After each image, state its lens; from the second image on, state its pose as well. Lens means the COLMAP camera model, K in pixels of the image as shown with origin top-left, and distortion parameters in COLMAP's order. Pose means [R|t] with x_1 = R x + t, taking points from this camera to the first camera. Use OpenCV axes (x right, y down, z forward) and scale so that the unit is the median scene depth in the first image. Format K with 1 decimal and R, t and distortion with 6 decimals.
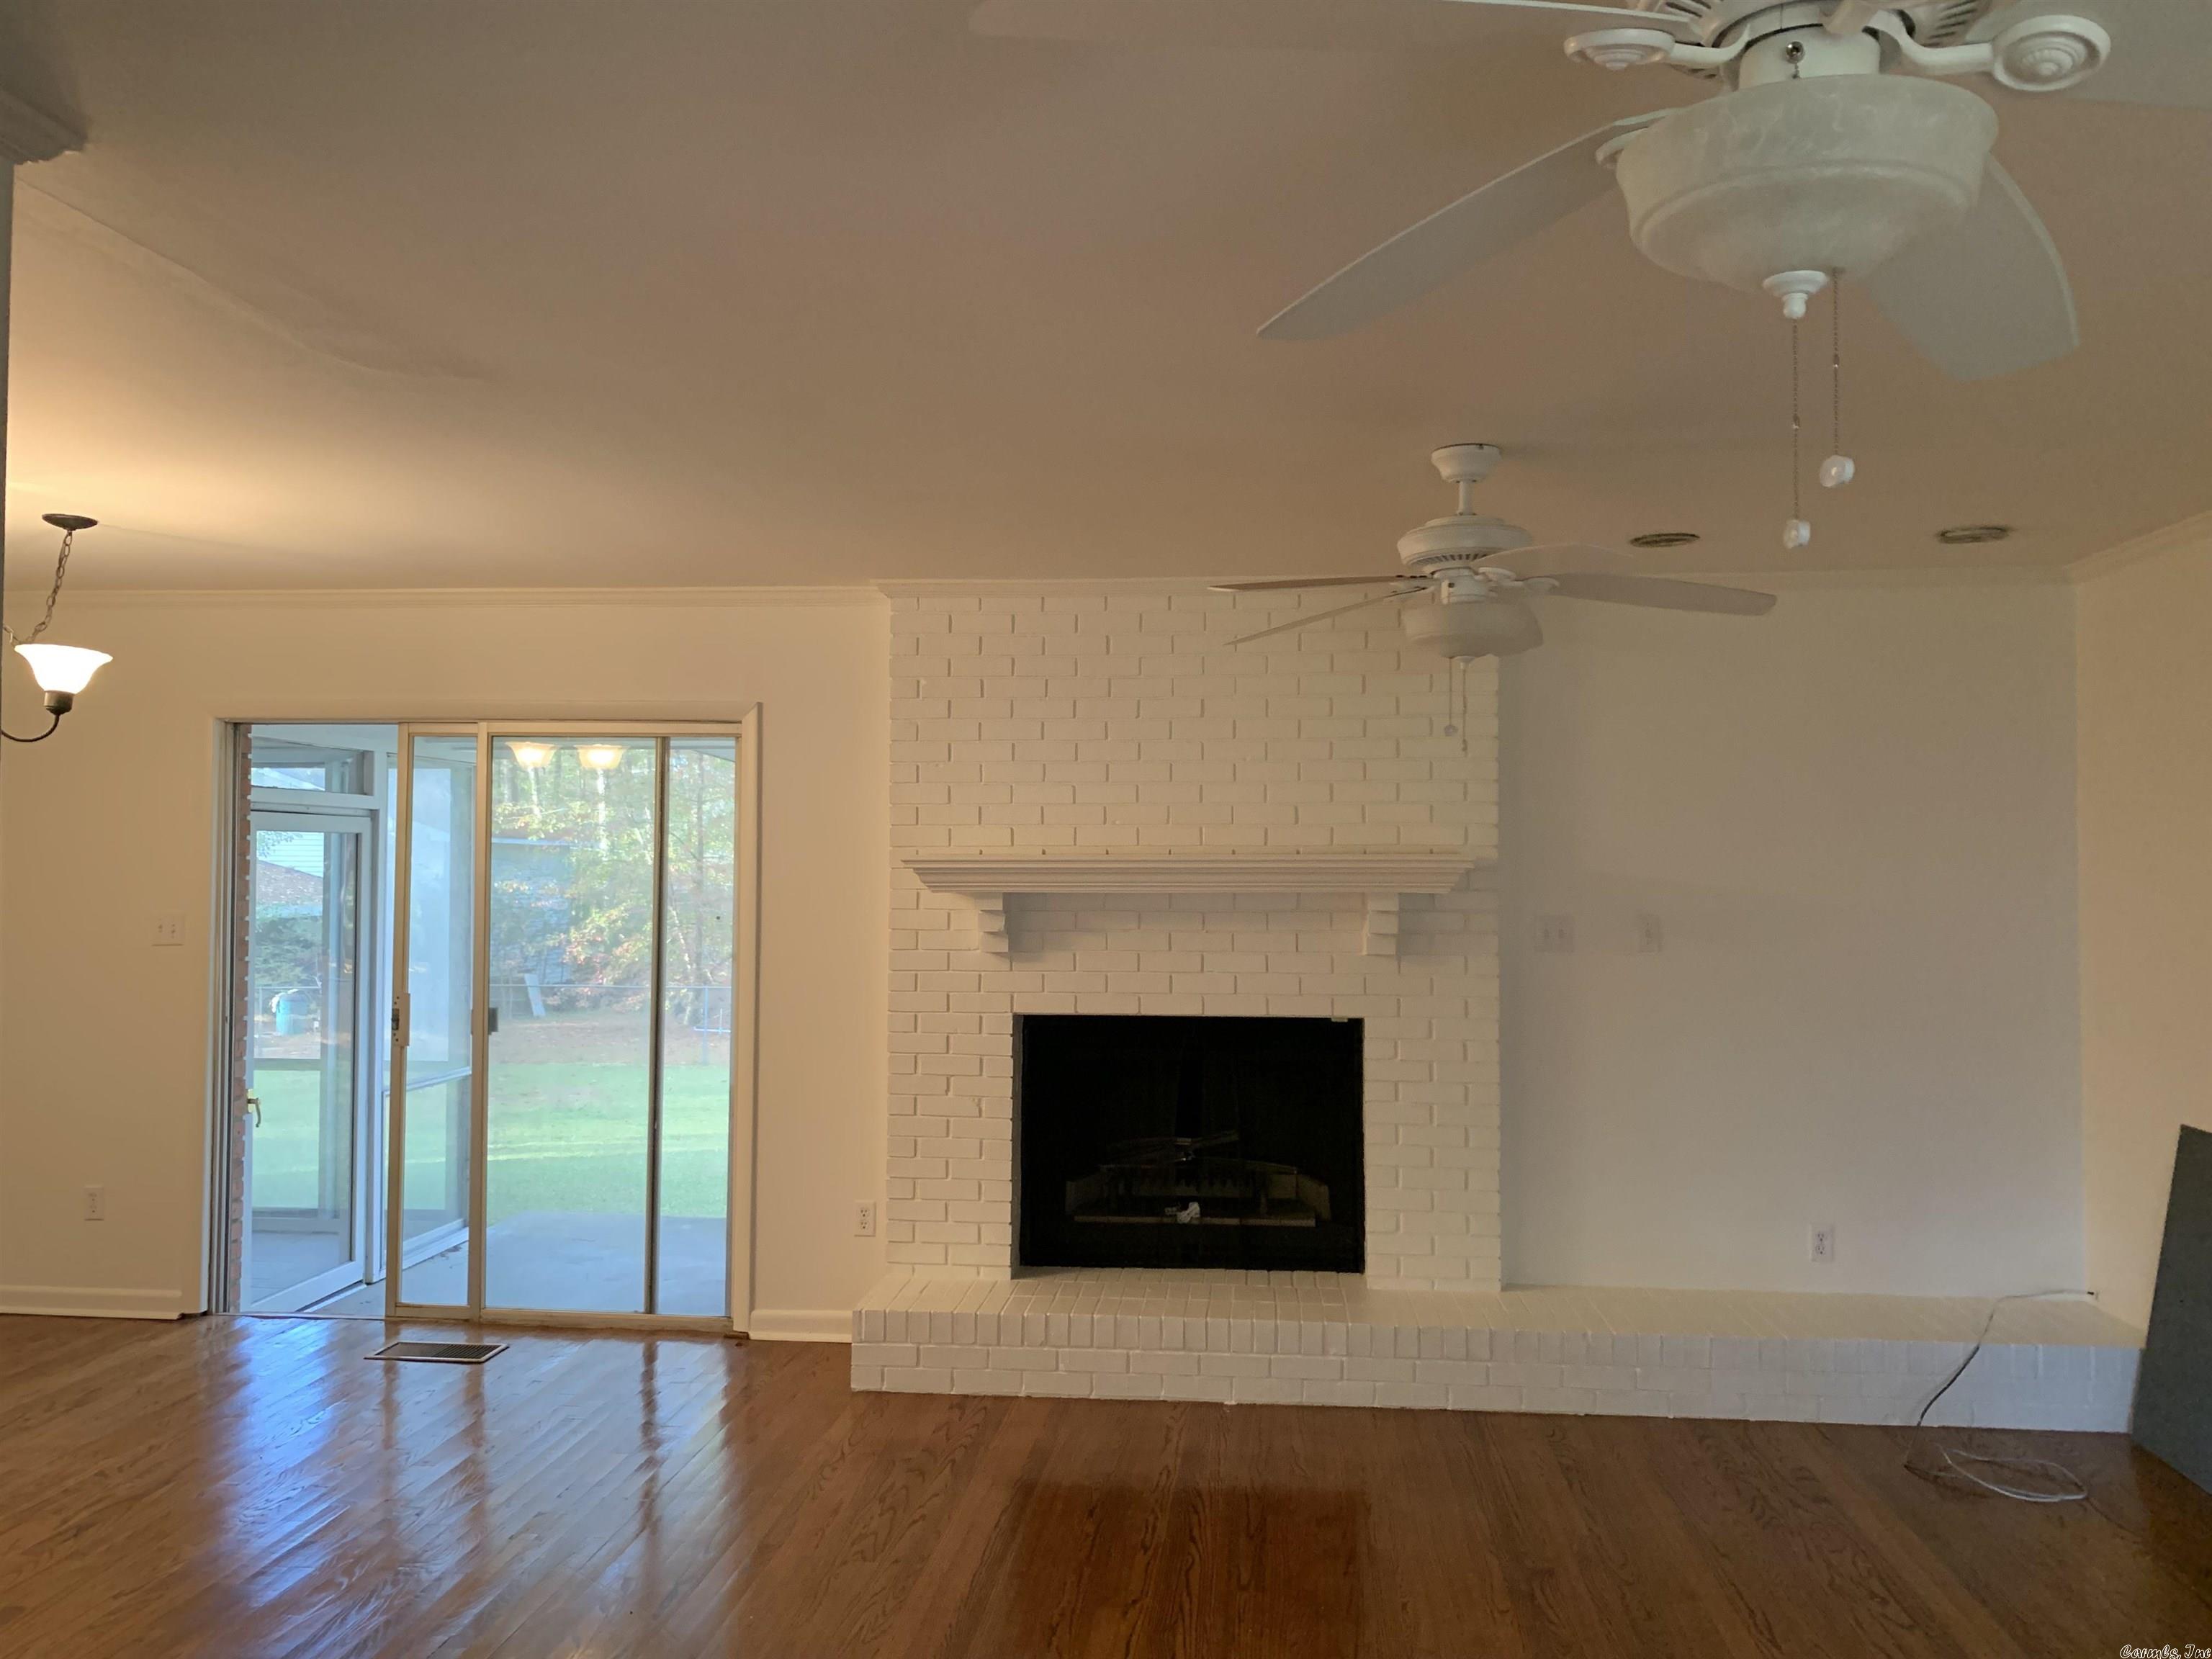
lens RADIAL K [[1694.4, 0, 1106.0], [0, 1694.4, 829.5], [0, 0, 1]] dist [0.090730, -0.169831]
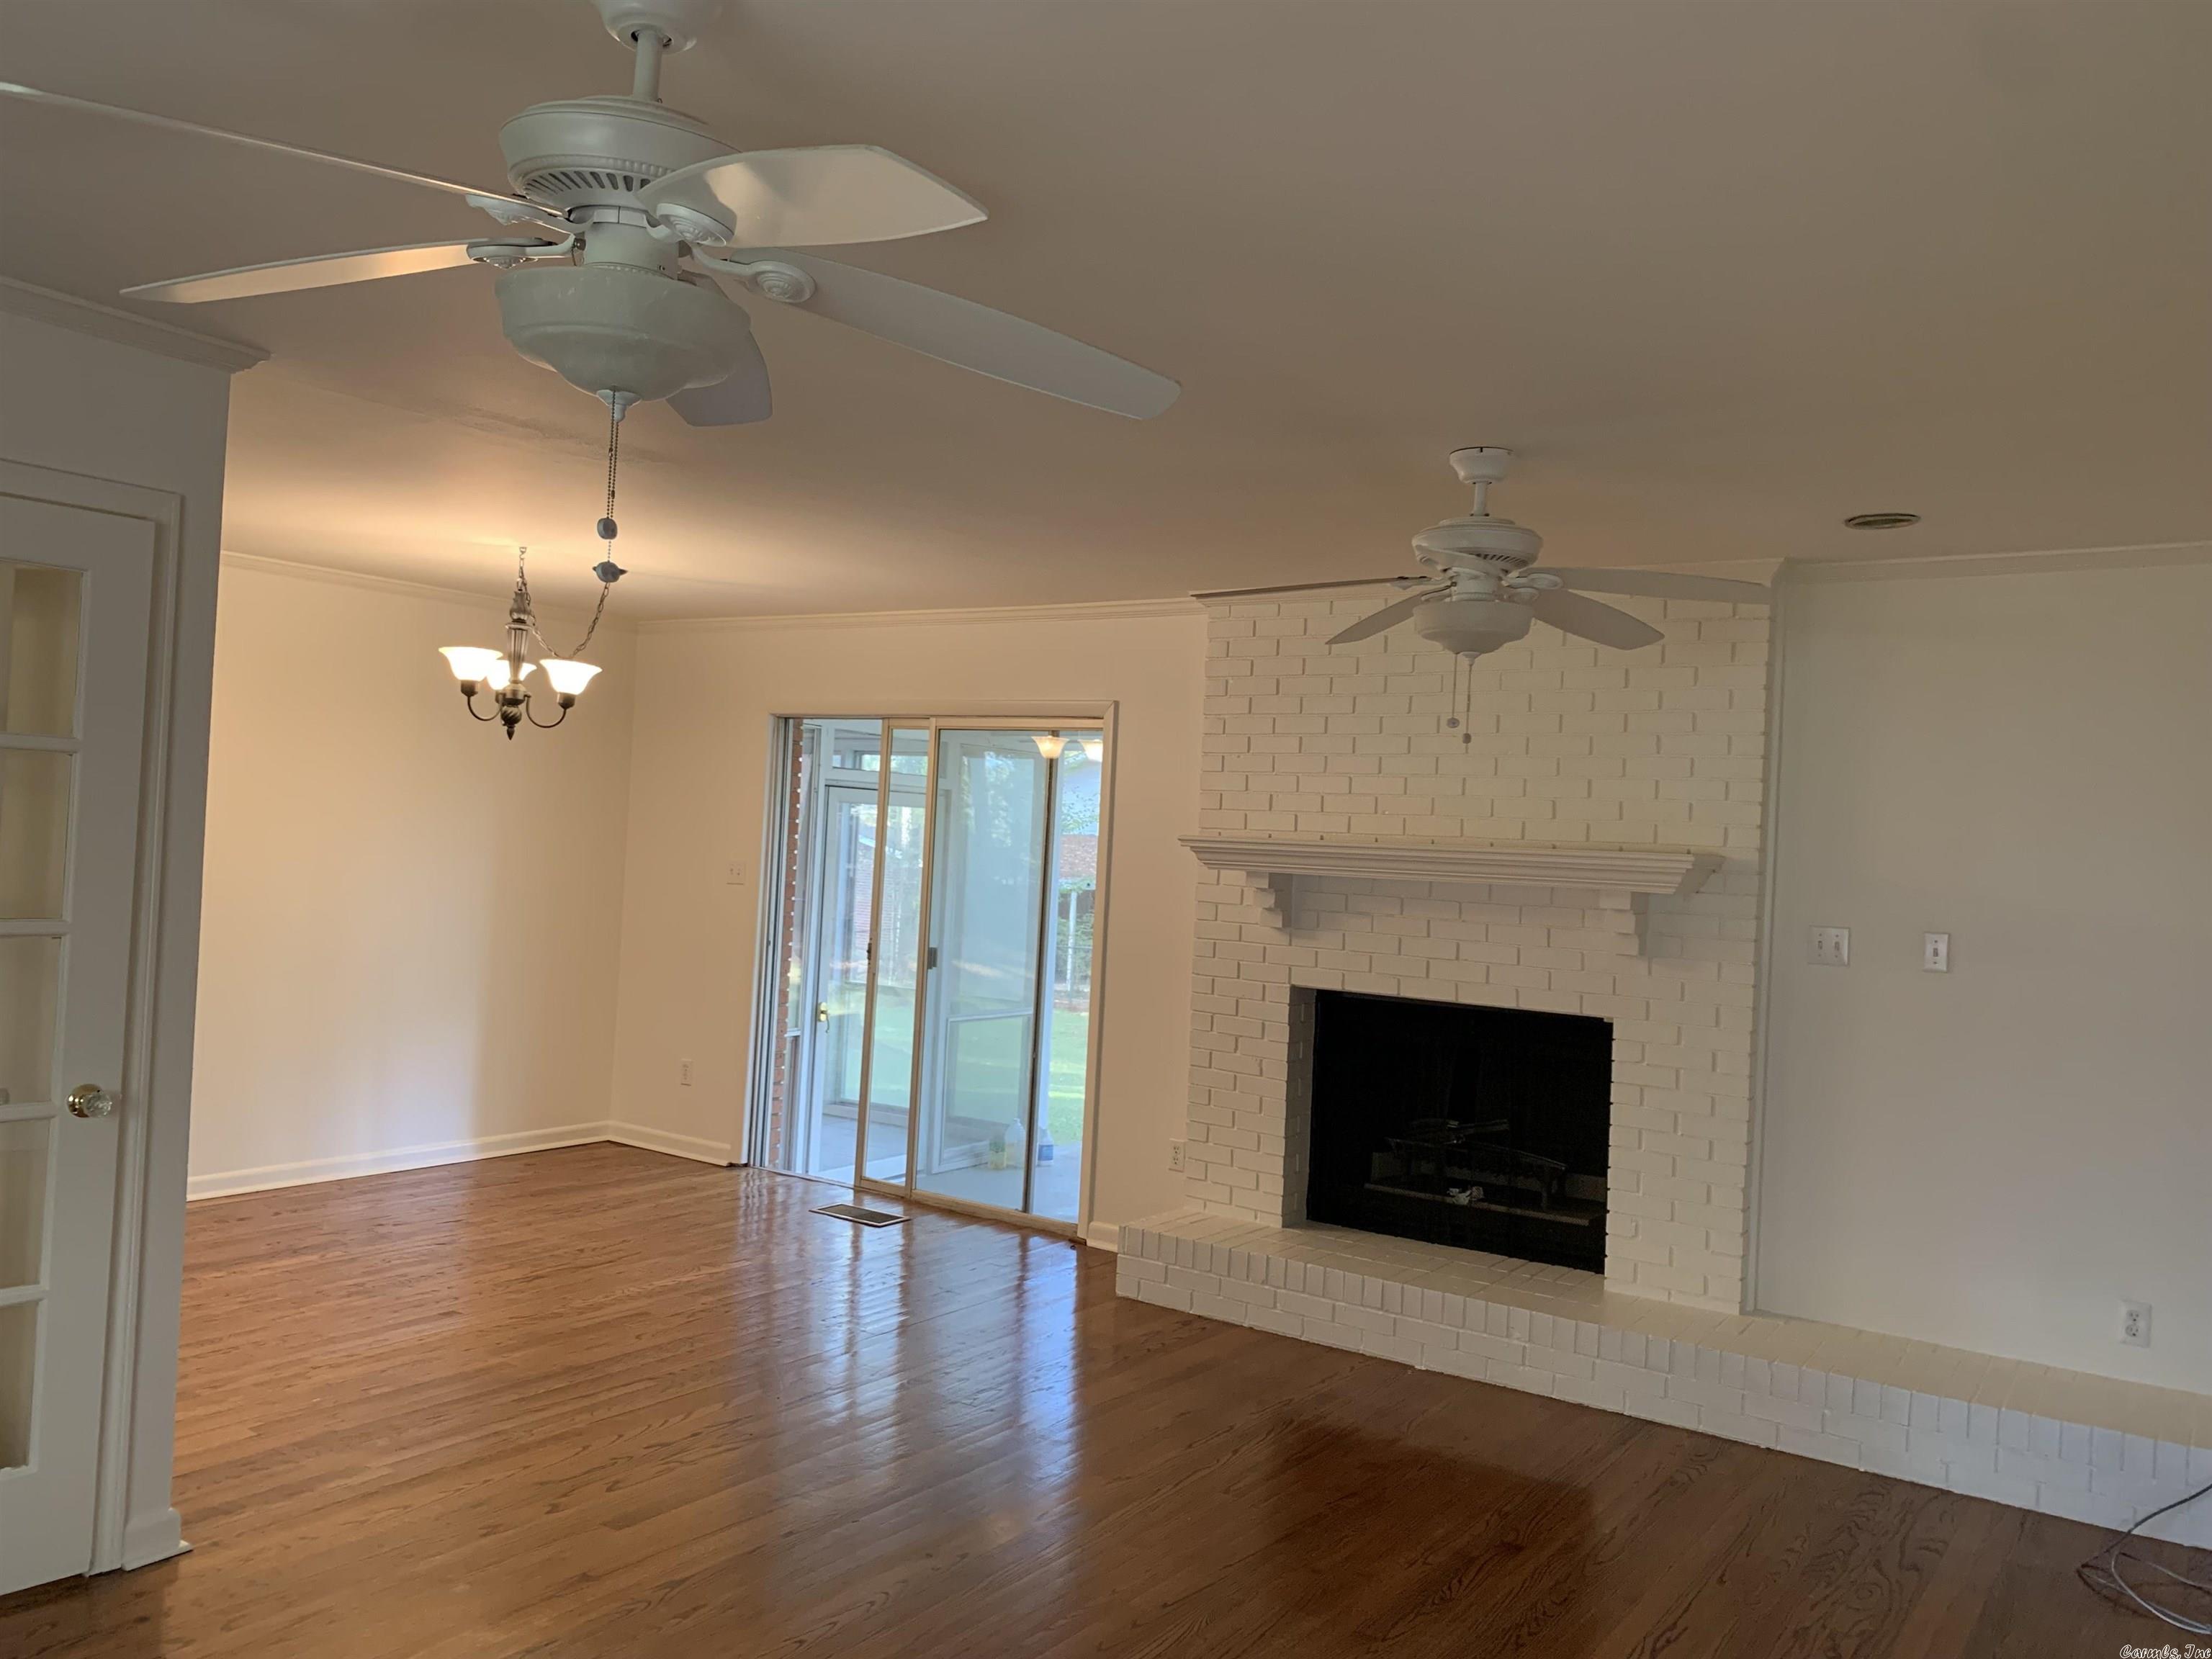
lens RADIAL K [[1708.2, 0, 1091.0], [0, 1708.2, 824.1], [0, 0, 1]] dist [0.059677, -0.082818]
pose [[0.866371, 0.033614, -0.498268, 0.381542], [-0.035430, 0.999355, 0.005815, 0.003582], [0.498142, 0.012616, 0.867003, -0.017063]]
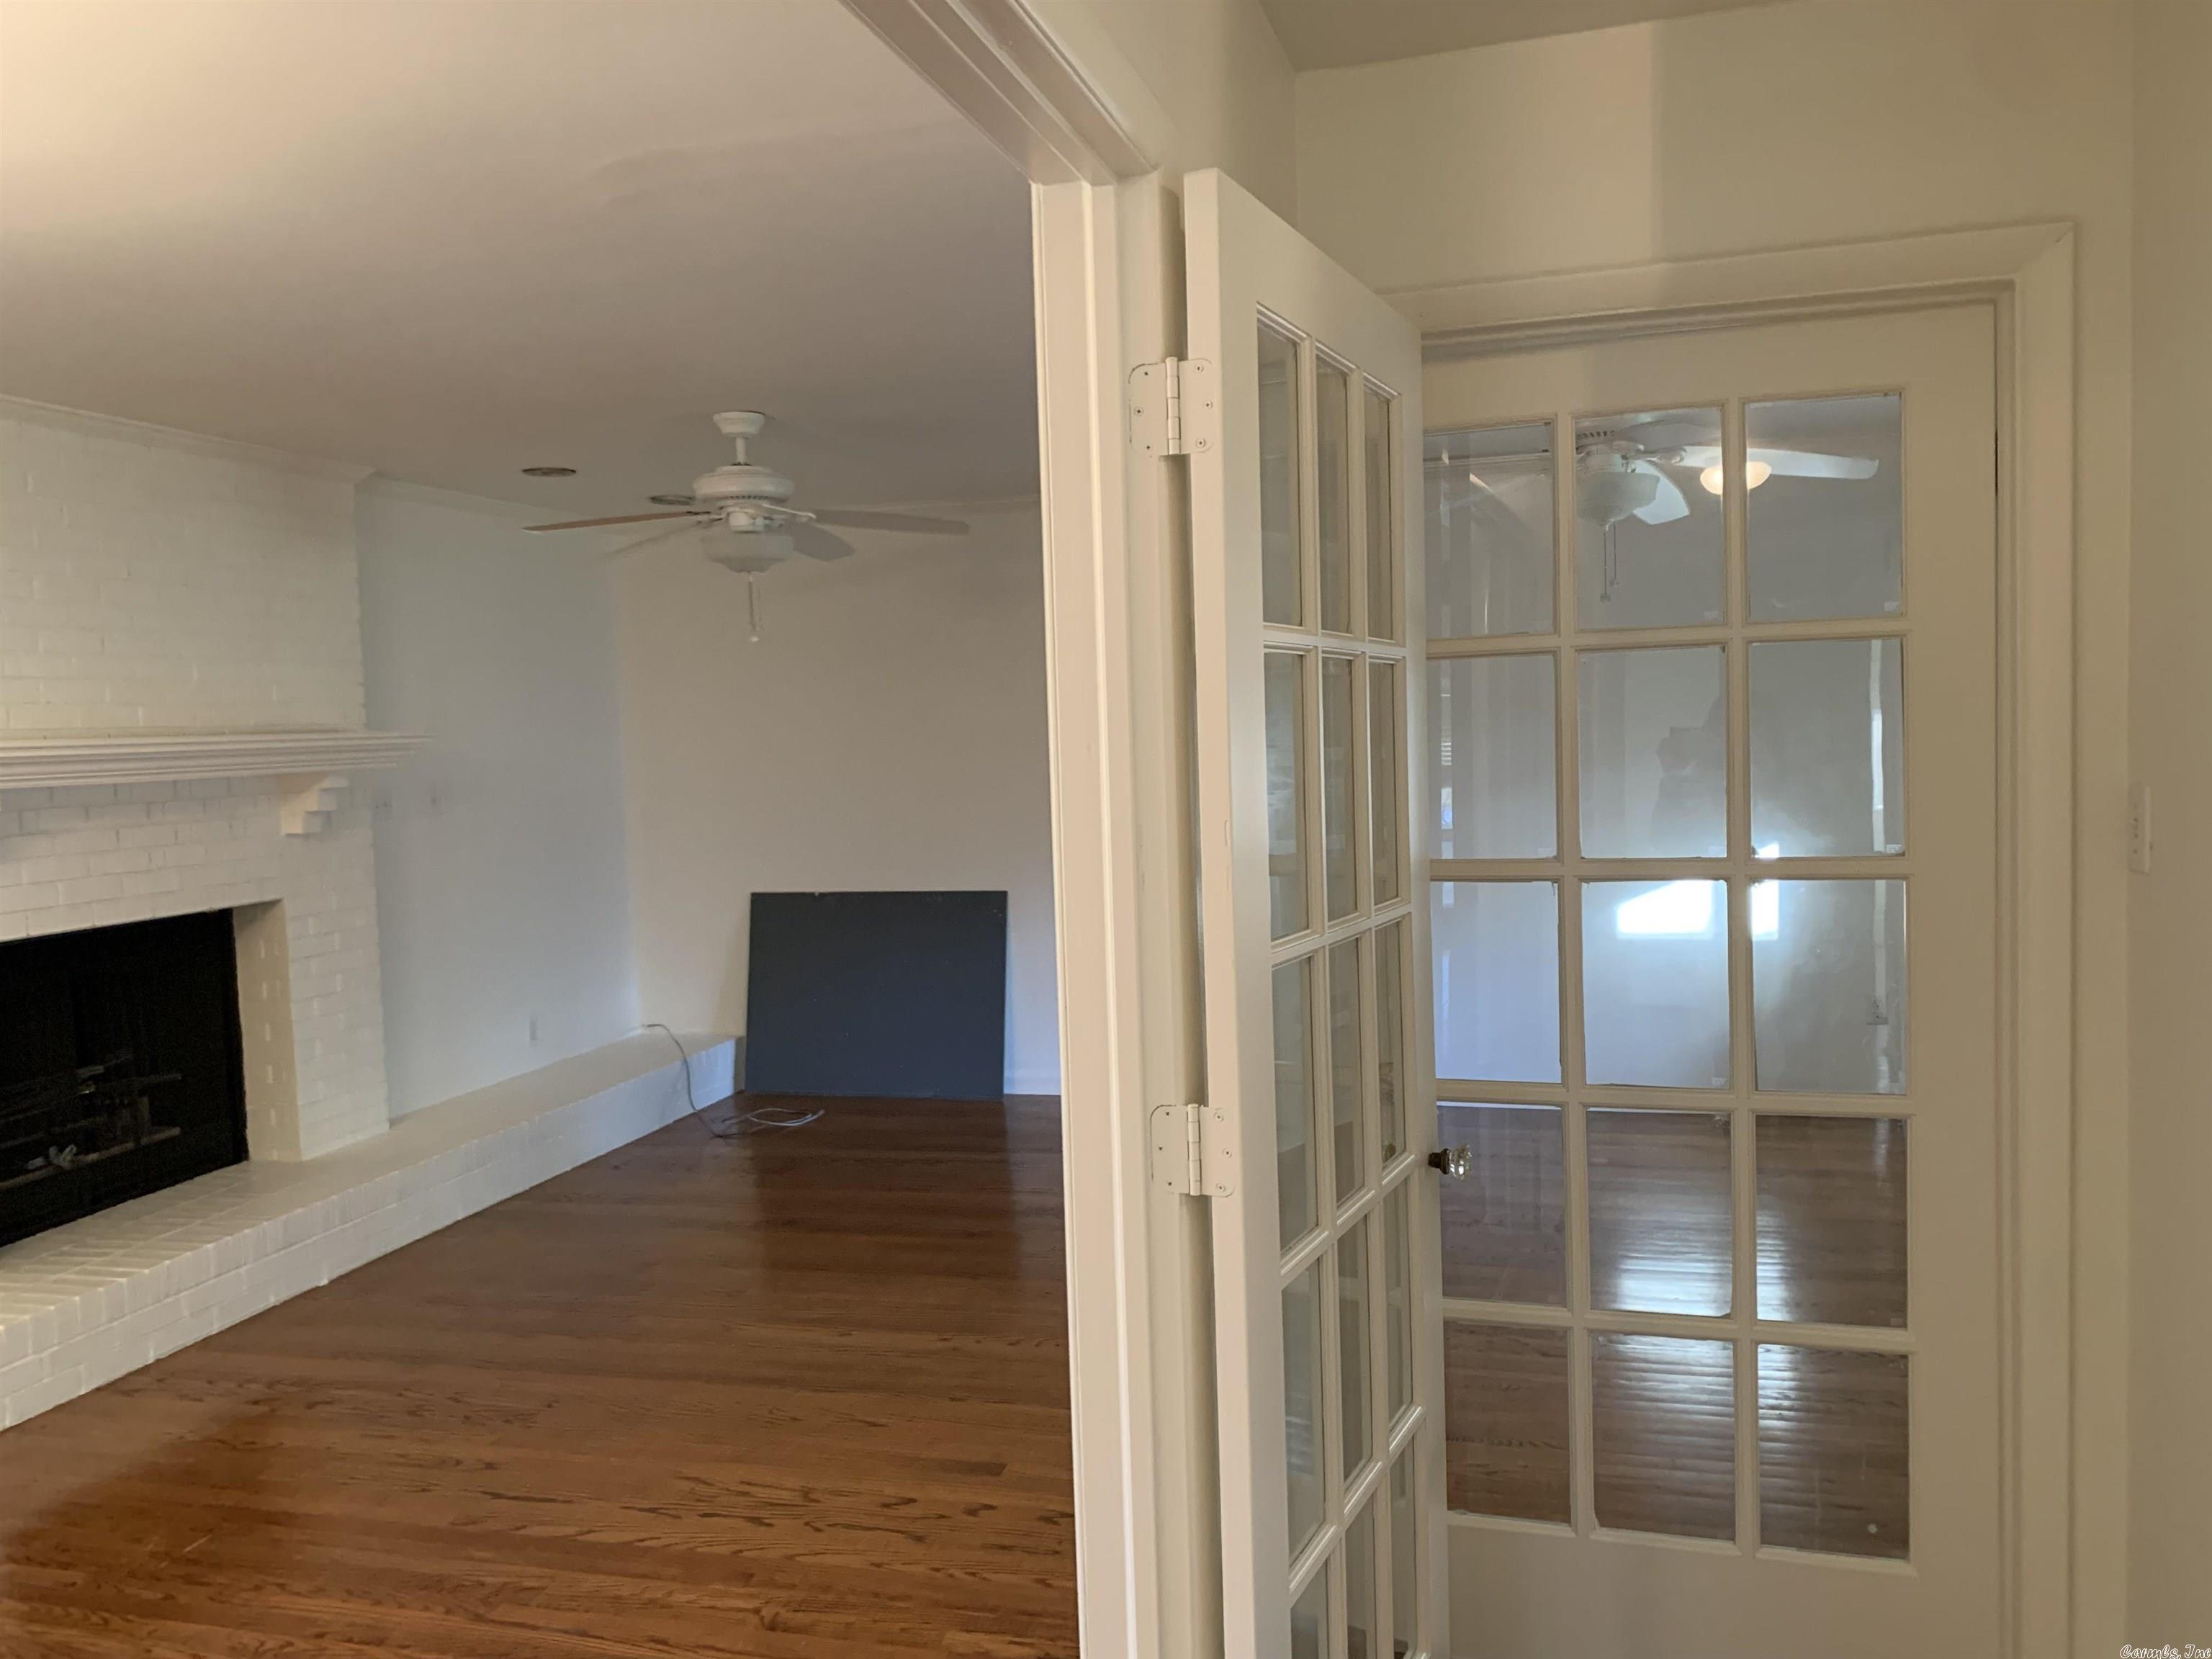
lens RADIAL K [[1721.1, 0, 1106.0], [0, 1721.1, 829.5], [0, 0, 1]] dist [0.055252, 0.000421]
pose [[0.168451, -0.066201, 0.983484, -0.773590], [0.017476, 0.997786, 0.064171, 0.013079], [-0.985555, 0.006377, 0.169235, 0.348109]]
